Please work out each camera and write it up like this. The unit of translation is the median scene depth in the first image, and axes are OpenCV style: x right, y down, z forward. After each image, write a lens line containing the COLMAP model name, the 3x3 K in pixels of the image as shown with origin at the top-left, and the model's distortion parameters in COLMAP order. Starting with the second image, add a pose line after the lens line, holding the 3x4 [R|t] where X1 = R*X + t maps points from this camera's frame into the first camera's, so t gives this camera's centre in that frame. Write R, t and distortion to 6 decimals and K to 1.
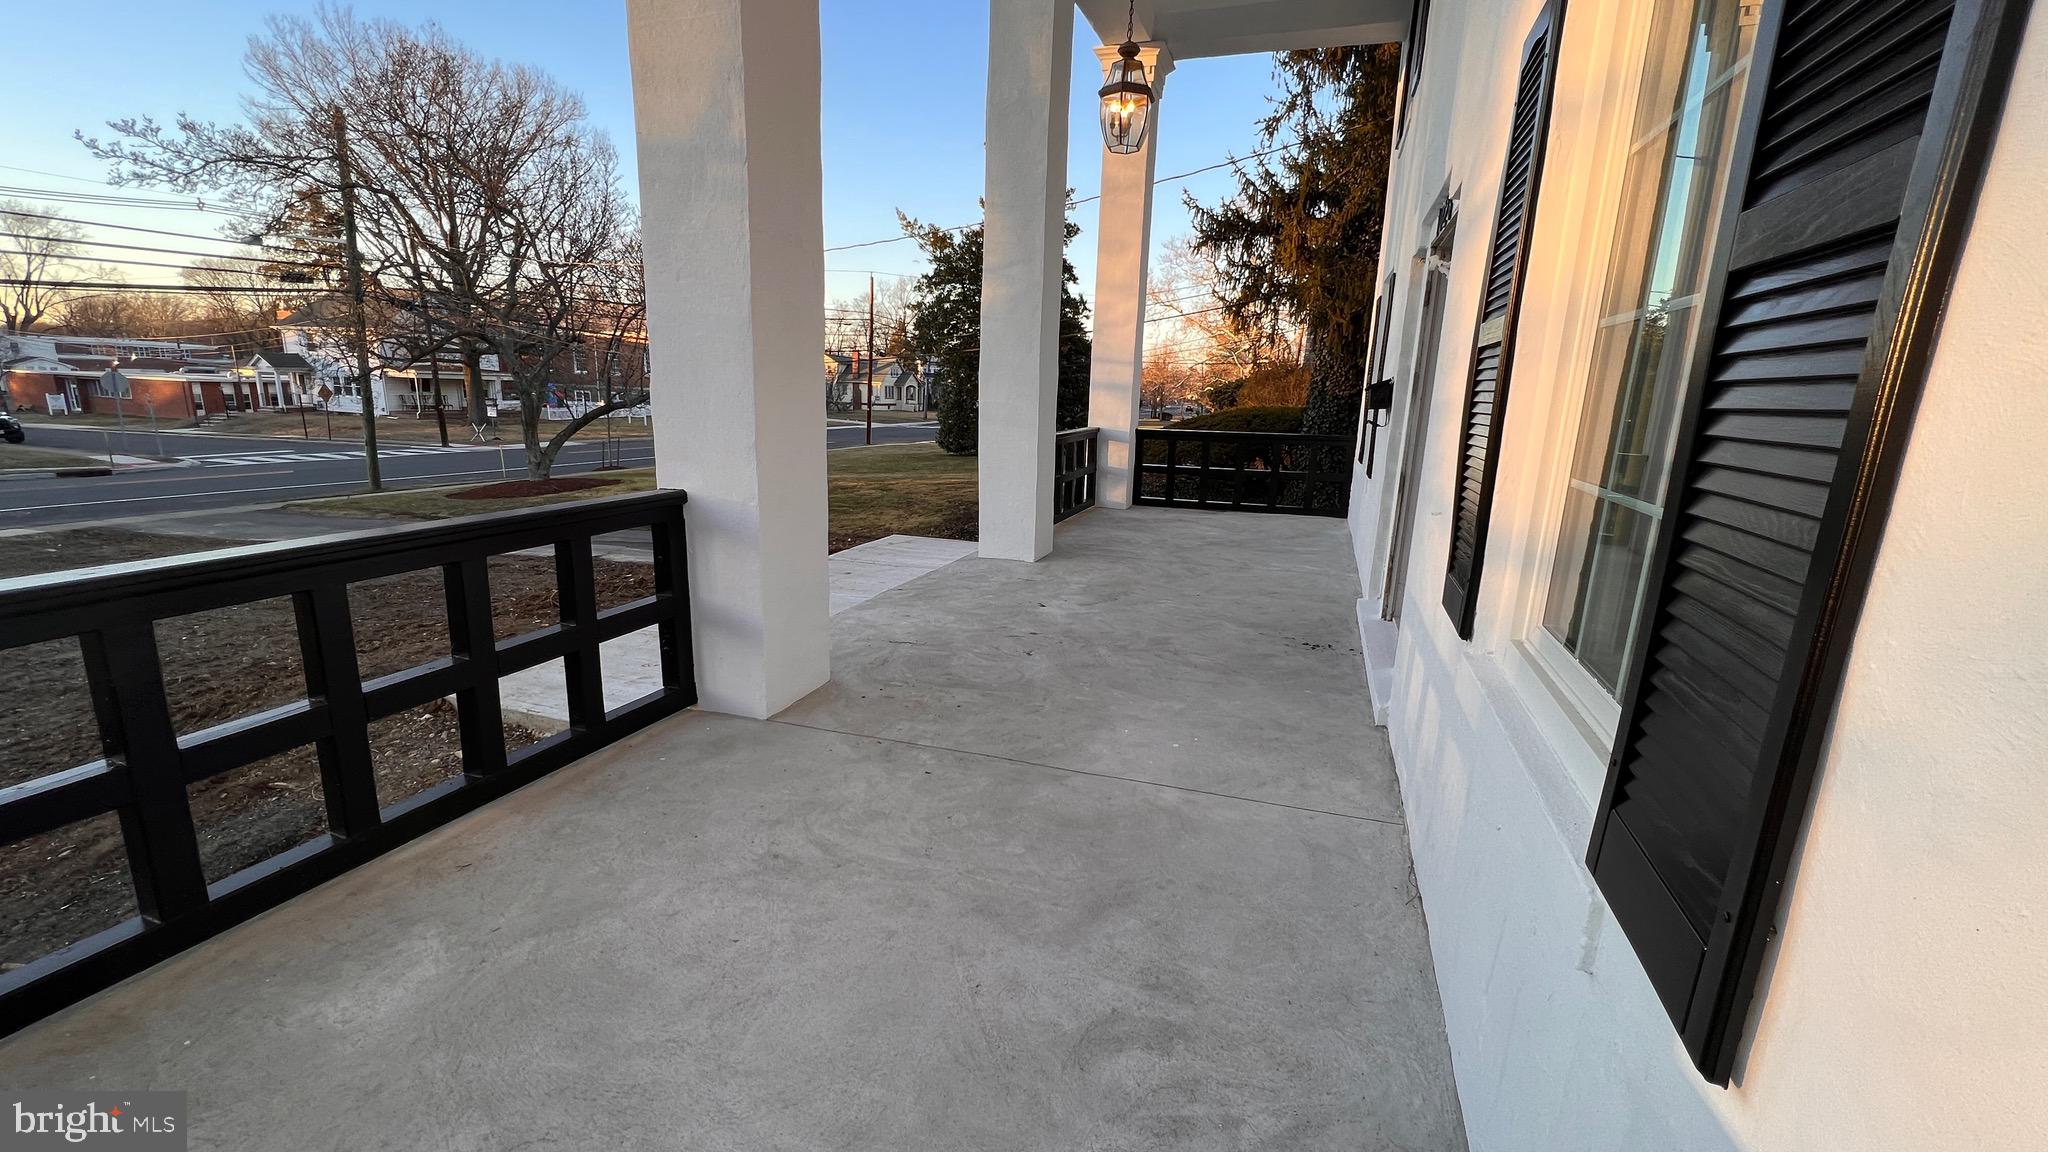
lens RADIAL K [[816.5, 0, 1024.0], [0, 816.5, 576.0], [0, 0, 1]] dist [0.003550, 0.000356]
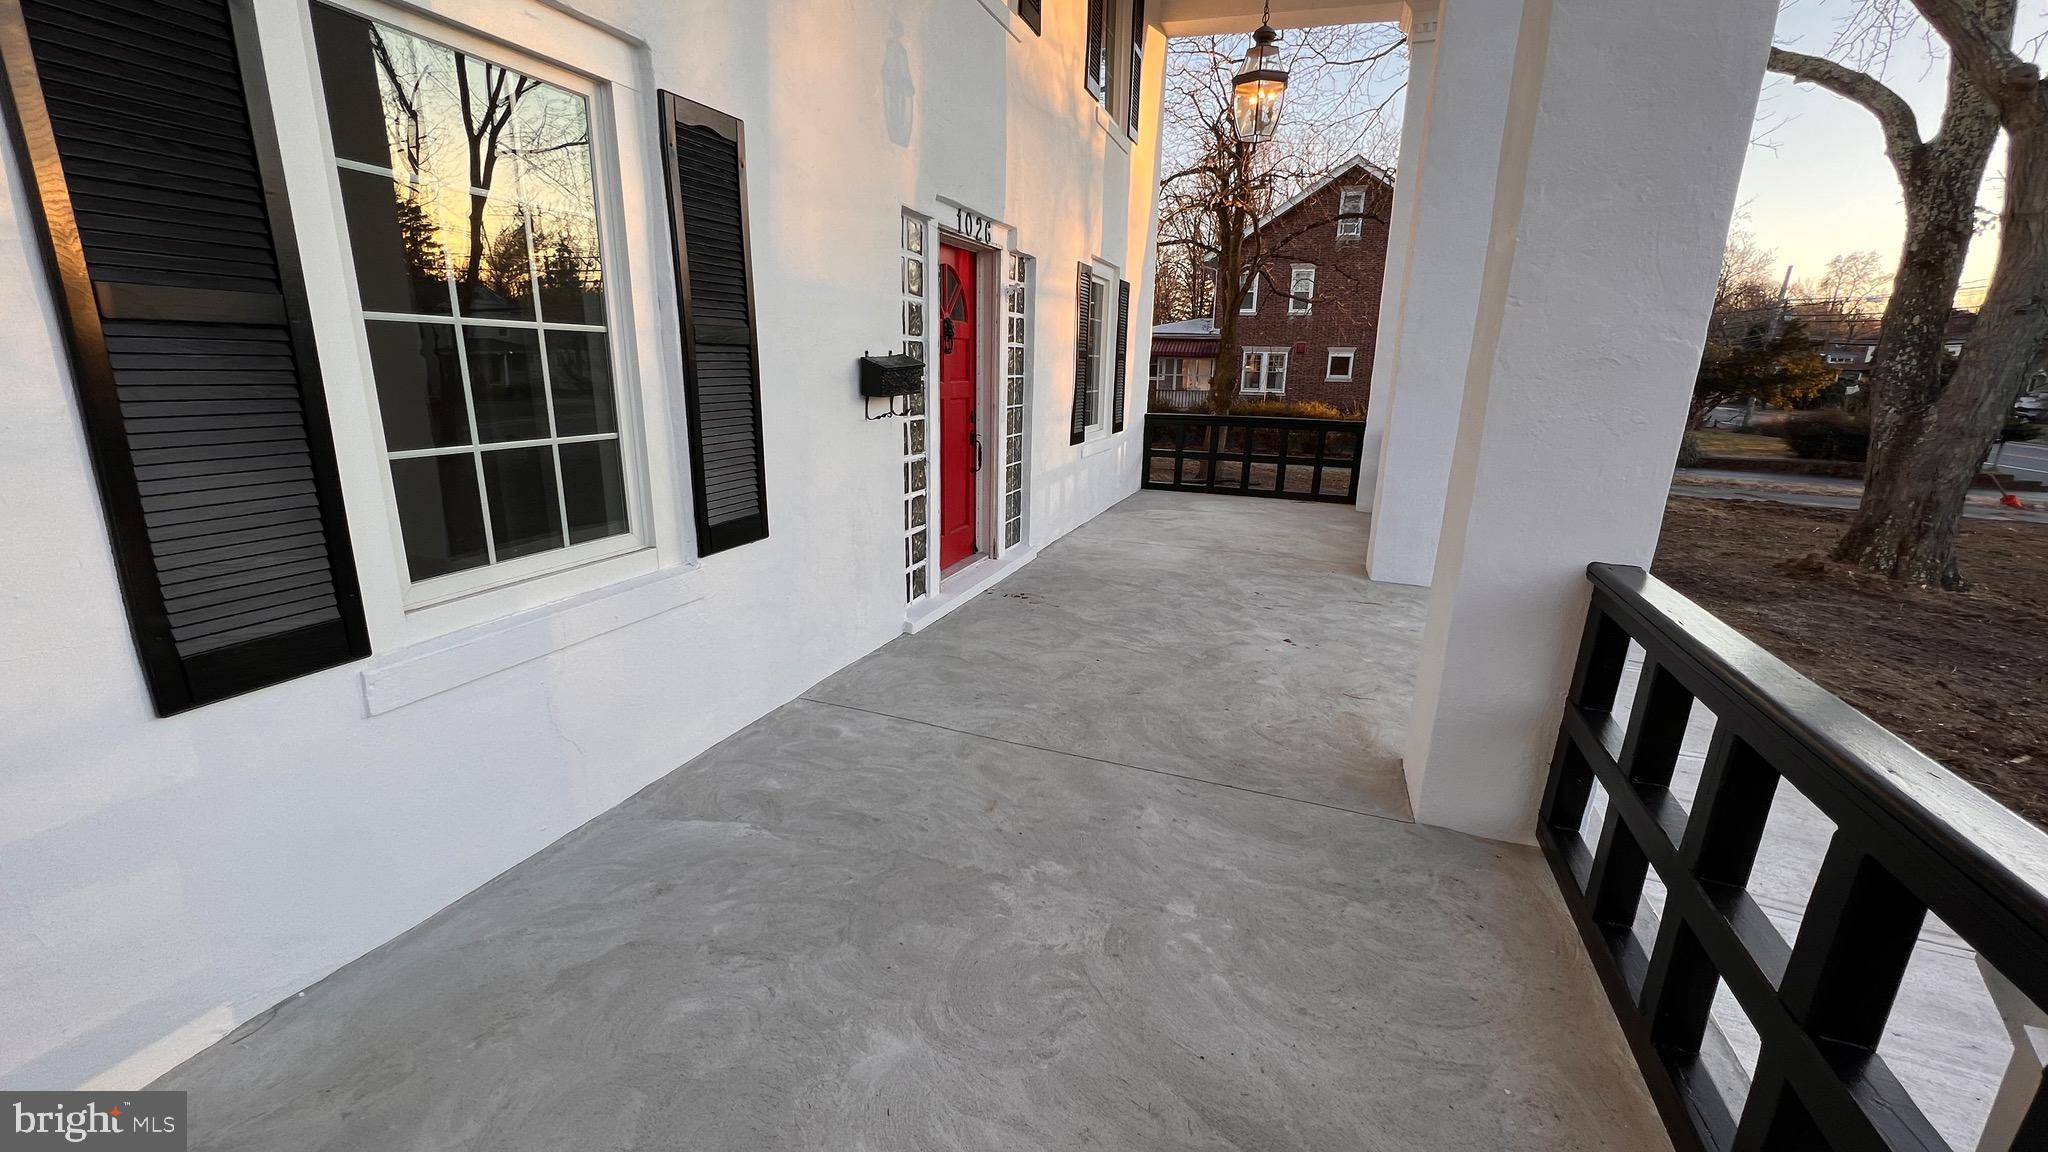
lens RADIAL K [[816.5, 0, 1024.0], [0, 816.5, 576.0], [0, 0, 1]] dist [0.003550, 0.000356]
pose [[-0.998391, -0.056595, -0.003639, 0.346986], [-0.051820, 0.884327, 0.463983, -0.462355], [-0.023041, 0.463425, -0.885837, 1.962063]]
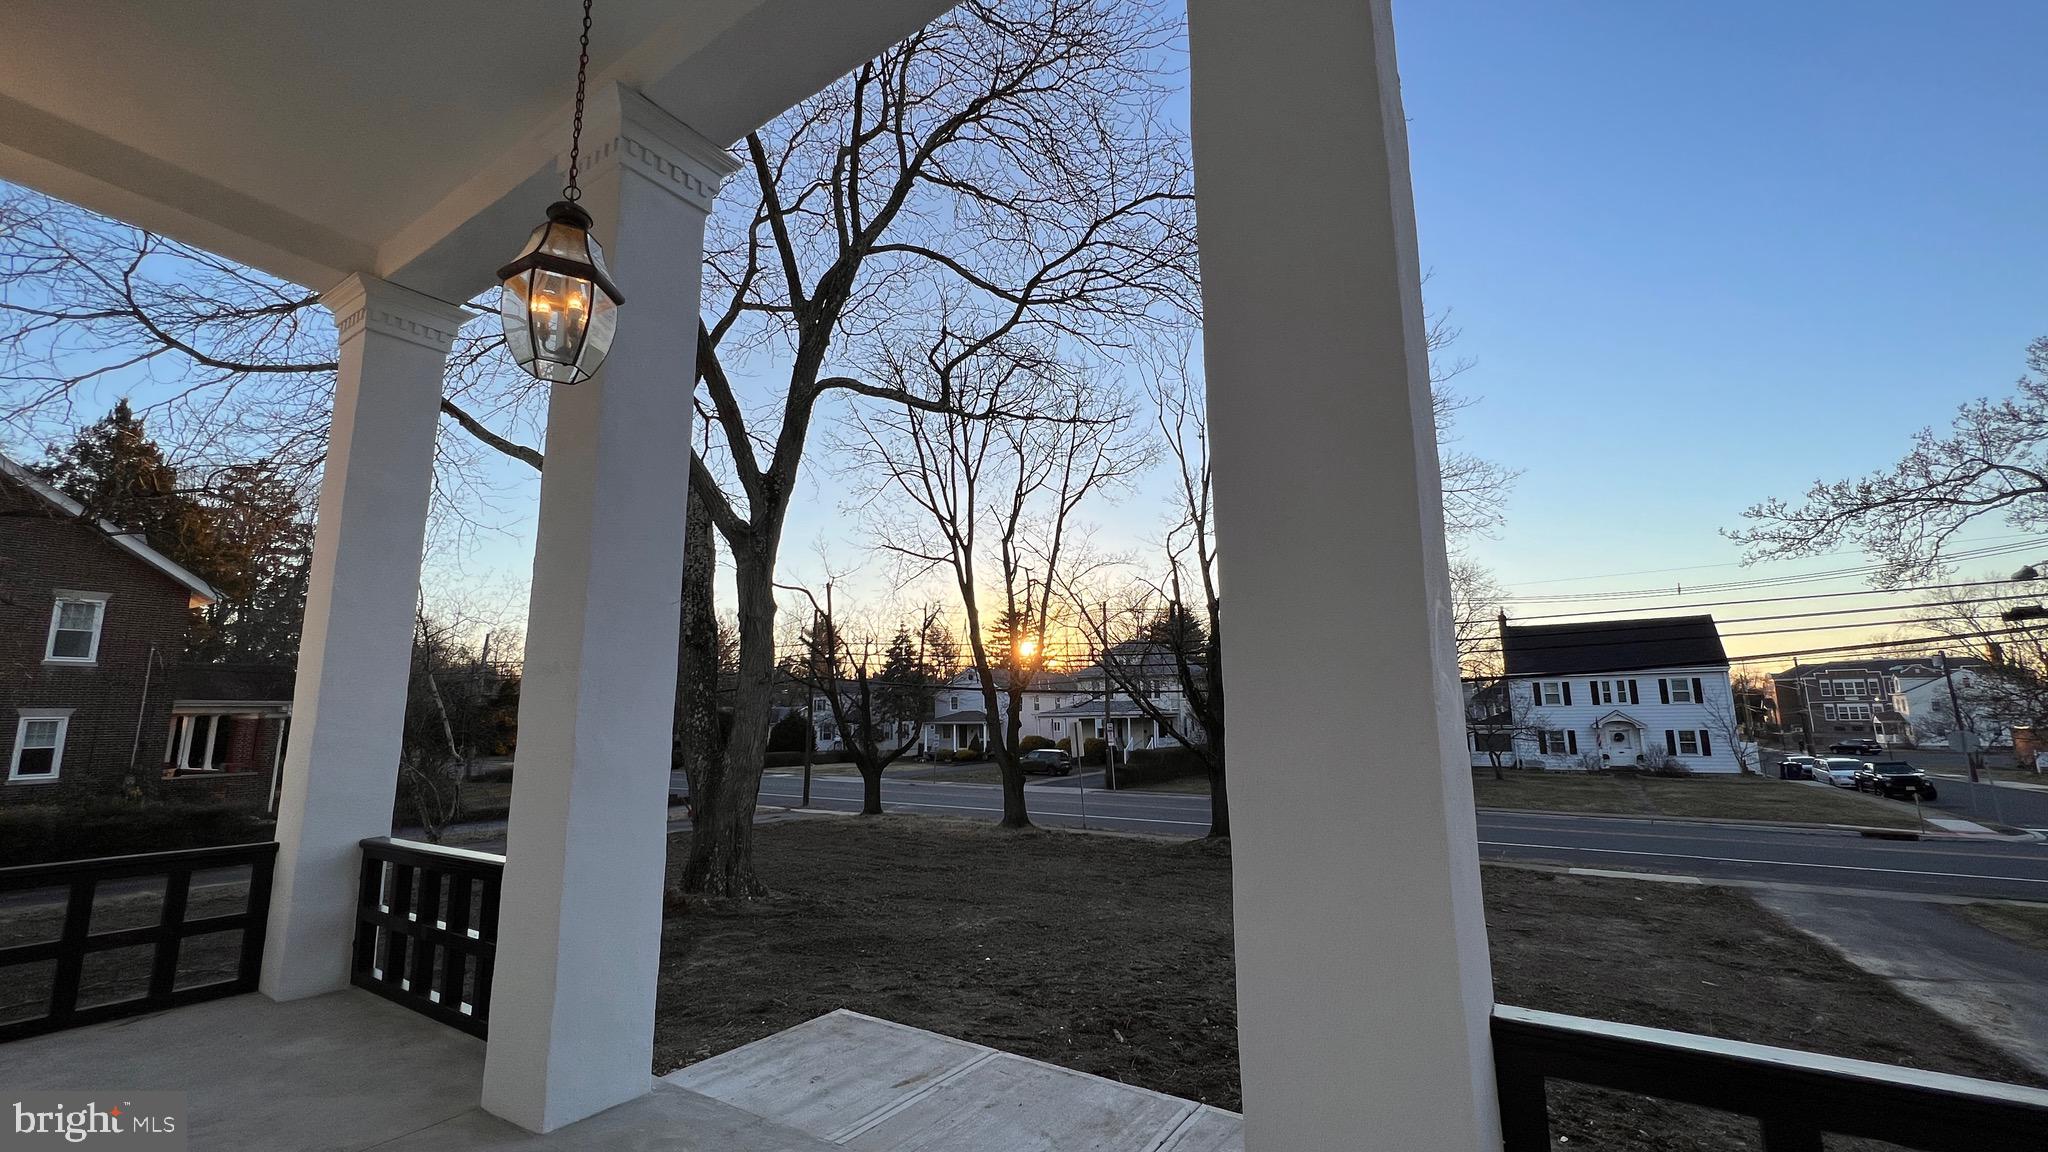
lens RADIAL K [[816.5, 0, 1024.0], [0, 816.5, 576.0], [0, 0, 1]] dist [0.003550, 0.000356]
pose [[-0.236897, -0.196008, -0.951557, 0.487218], [-0.211553, 0.966342, -0.146385, -0.354535], [0.948222, 0.166627, -0.270390, 1.332479]]
